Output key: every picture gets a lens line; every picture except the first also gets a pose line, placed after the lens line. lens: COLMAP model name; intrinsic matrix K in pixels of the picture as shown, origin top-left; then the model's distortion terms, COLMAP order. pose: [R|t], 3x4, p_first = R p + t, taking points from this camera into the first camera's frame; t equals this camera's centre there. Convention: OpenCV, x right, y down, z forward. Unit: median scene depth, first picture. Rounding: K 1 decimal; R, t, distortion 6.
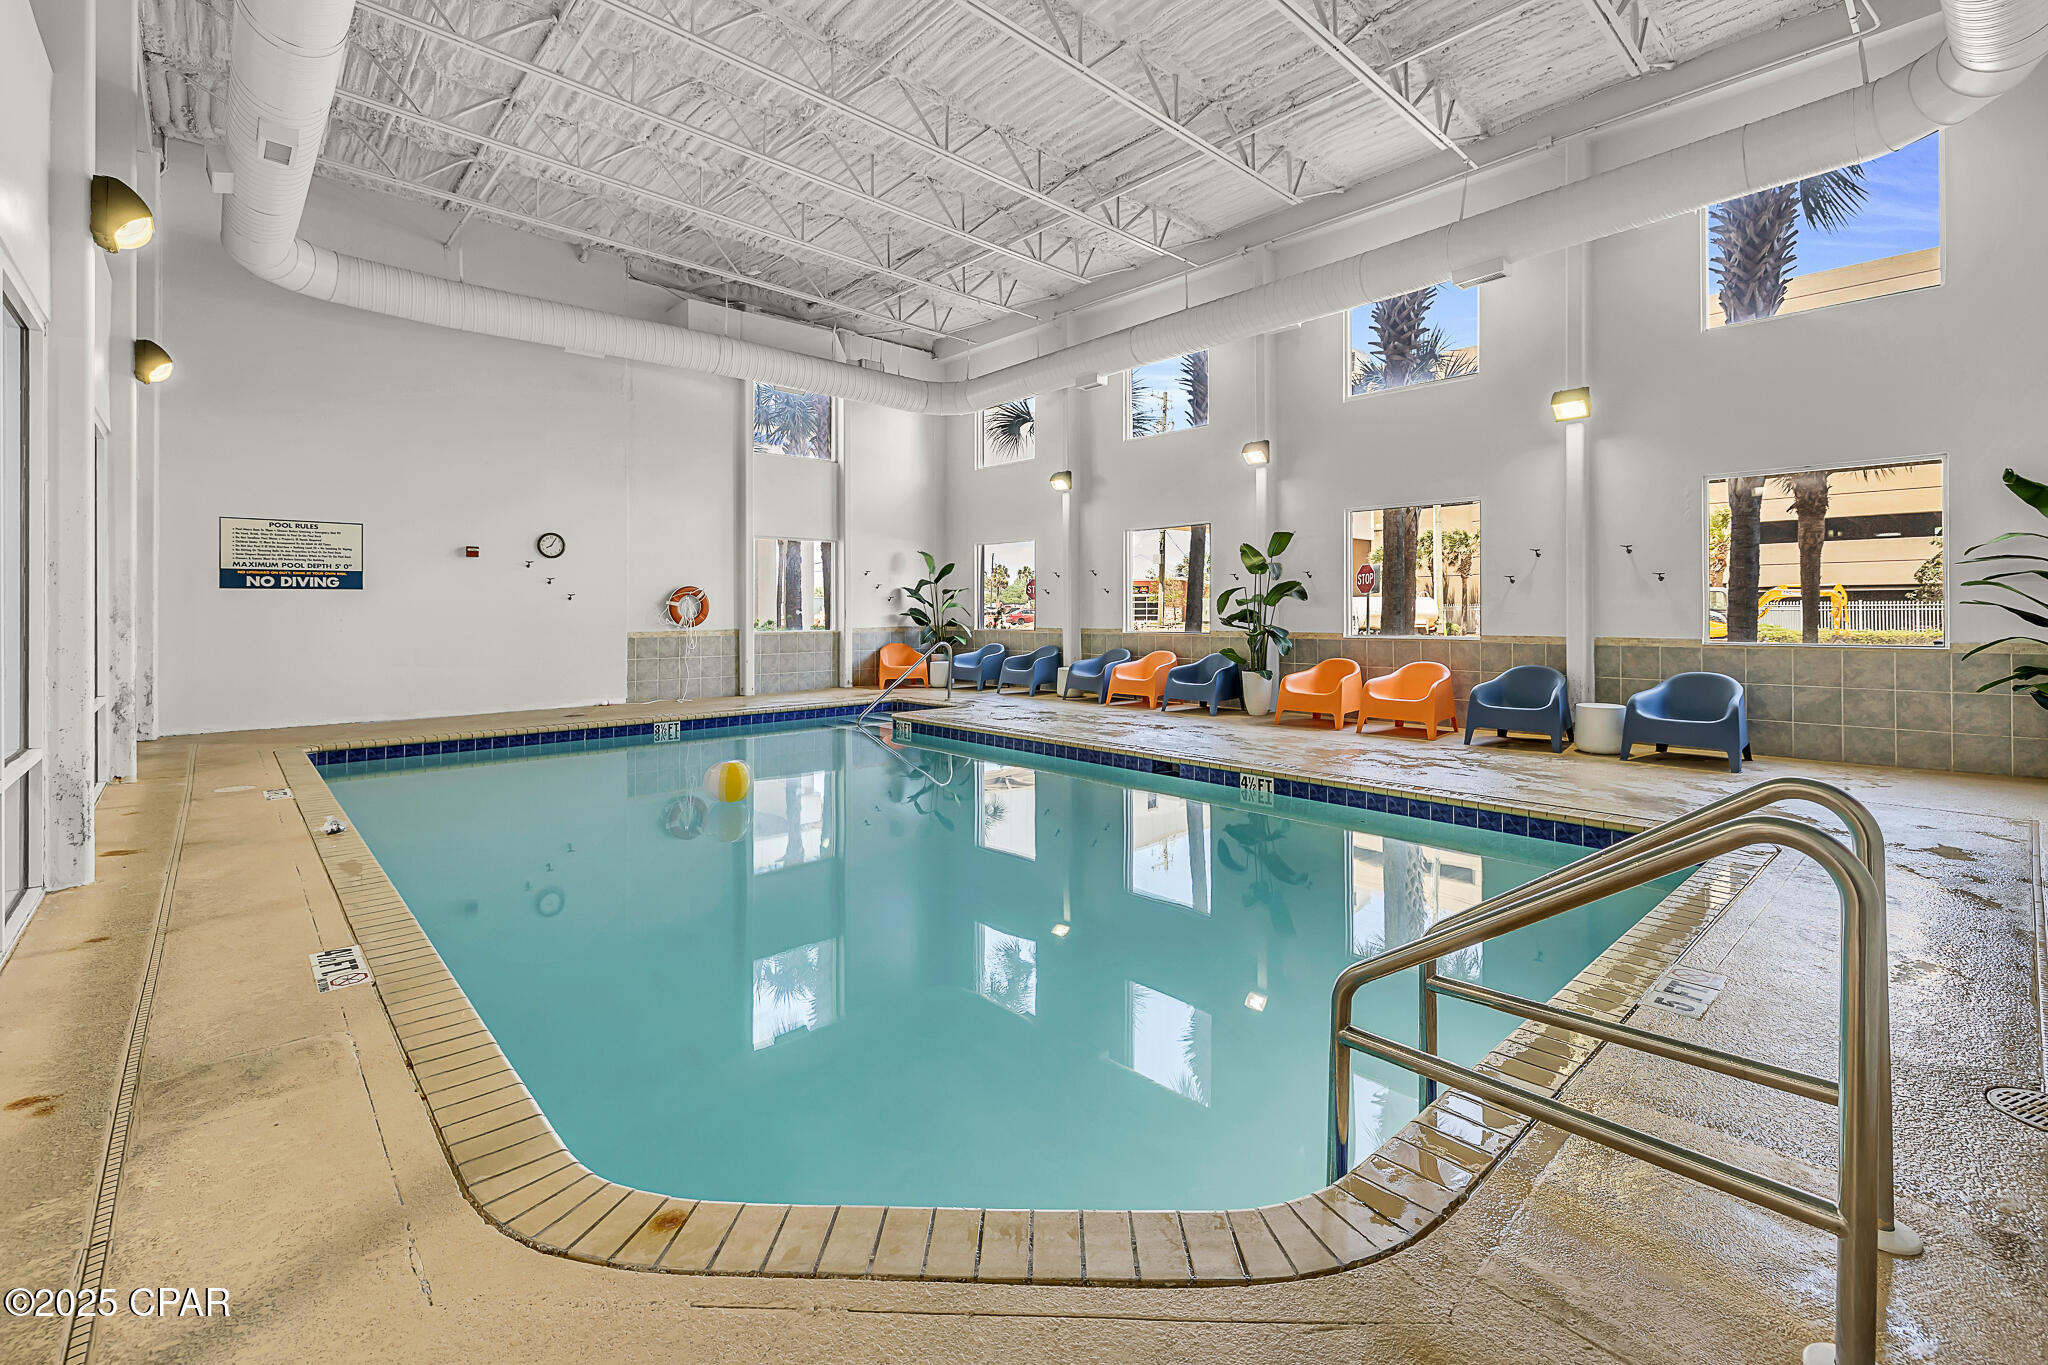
lens RADIAL K [[888.3, 0, 1061.4], [0, 888.3, 613.4], [0, 0, 1]] dist [-0.001379, -0.001003]
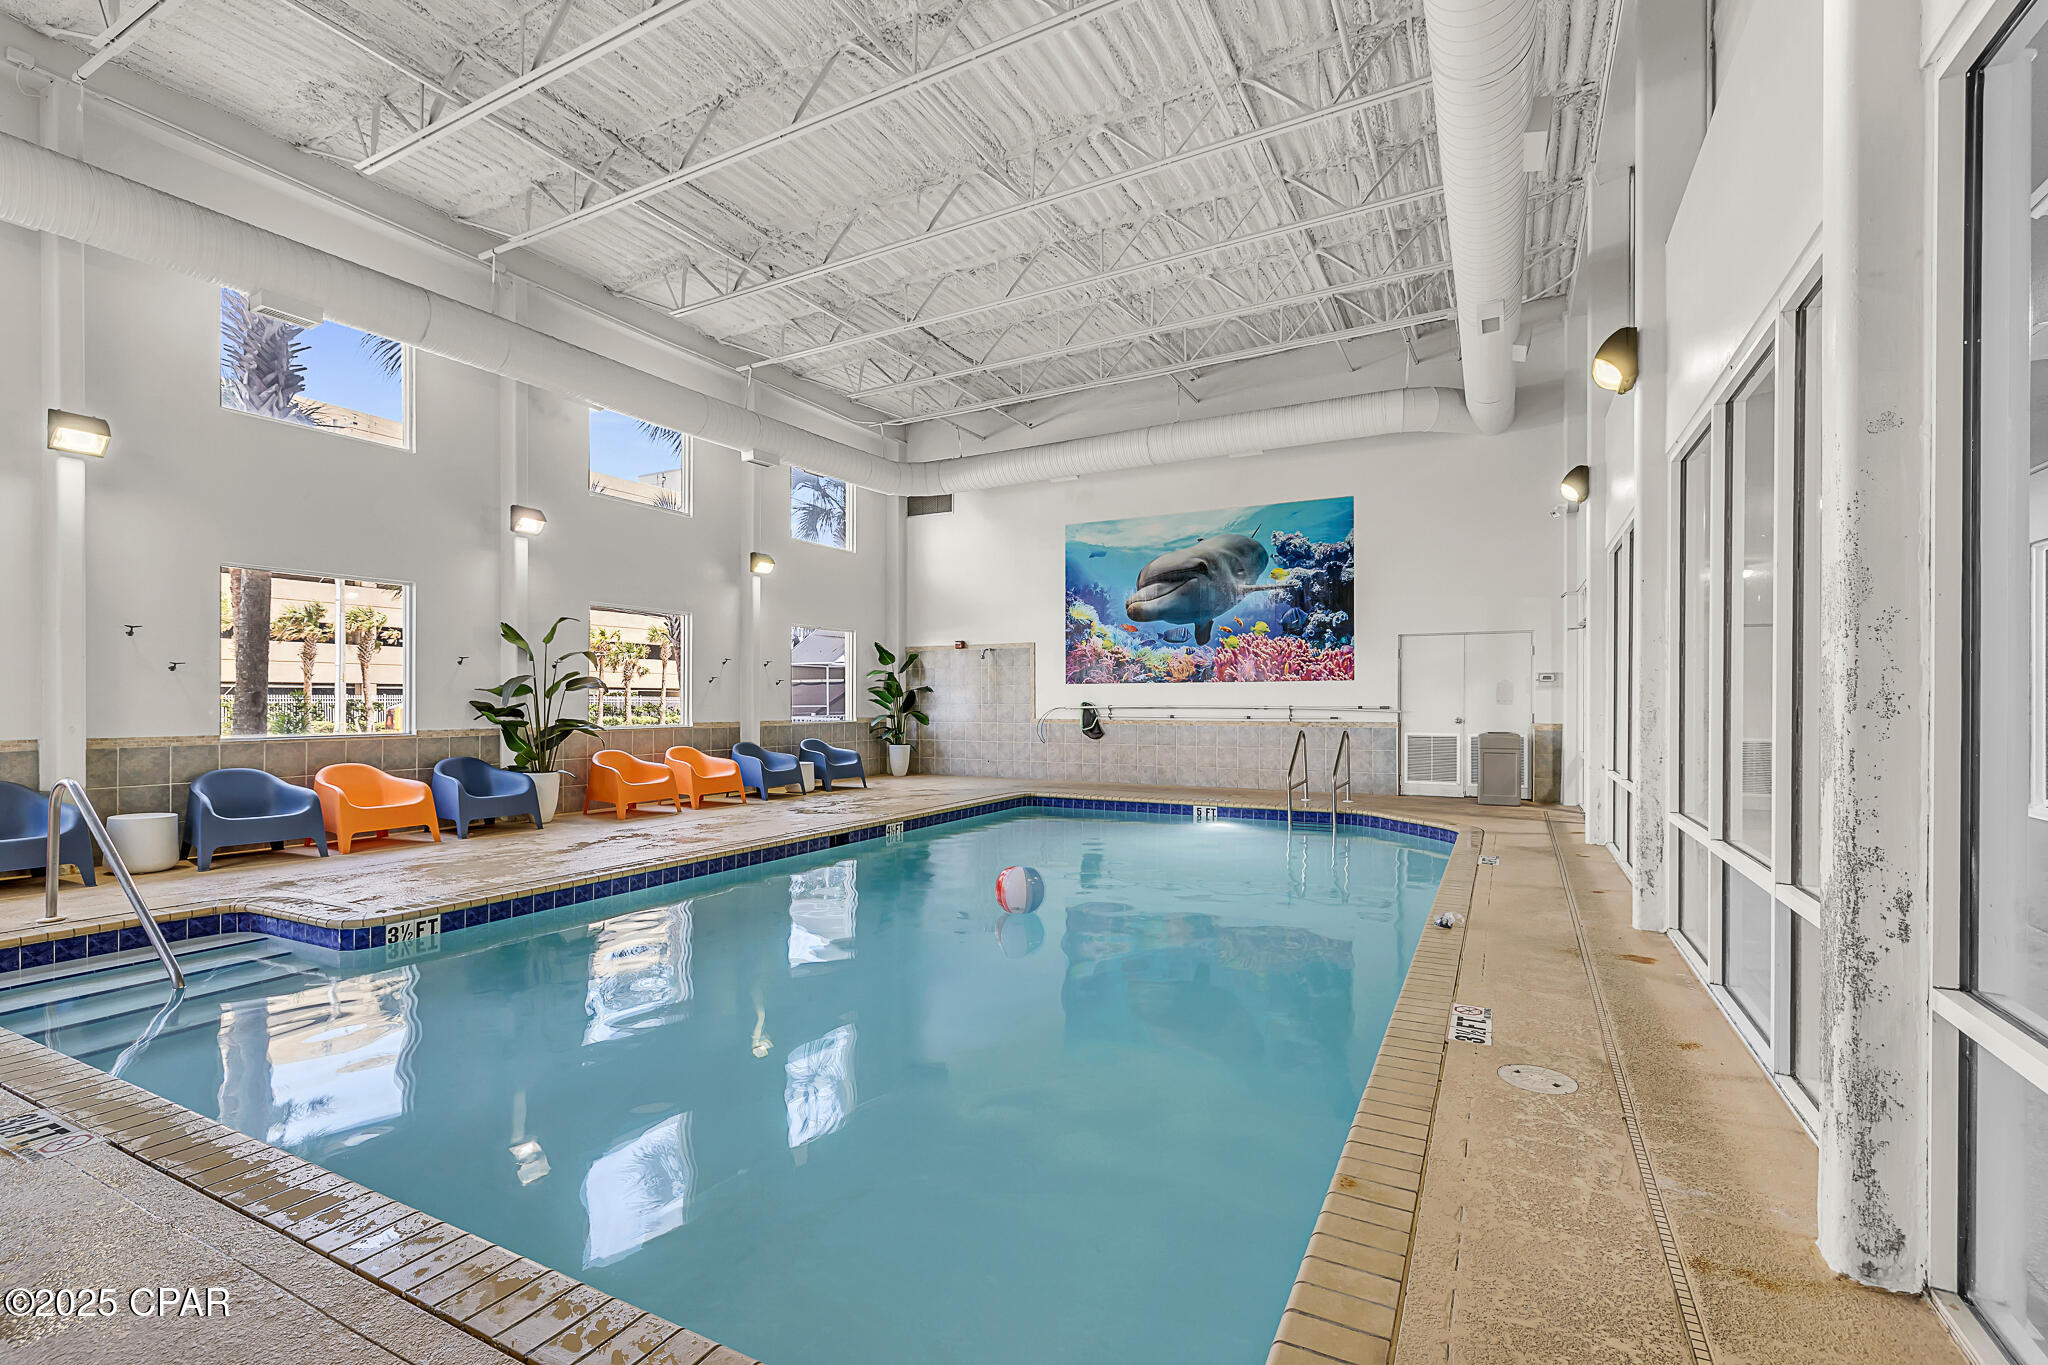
lens RADIAL K [[888.3, 0, 1030.4], [0, 888.3, 698.0], [0, 0, 1]] dist [-0.001379, -0.001003]
pose [[-0.322198, 0.009091, 0.946629, -1.003213], [0.006841, 0.999950, -0.007275, 0.005635], [-0.946648, 0.004132, -0.322244, 1.115931]]
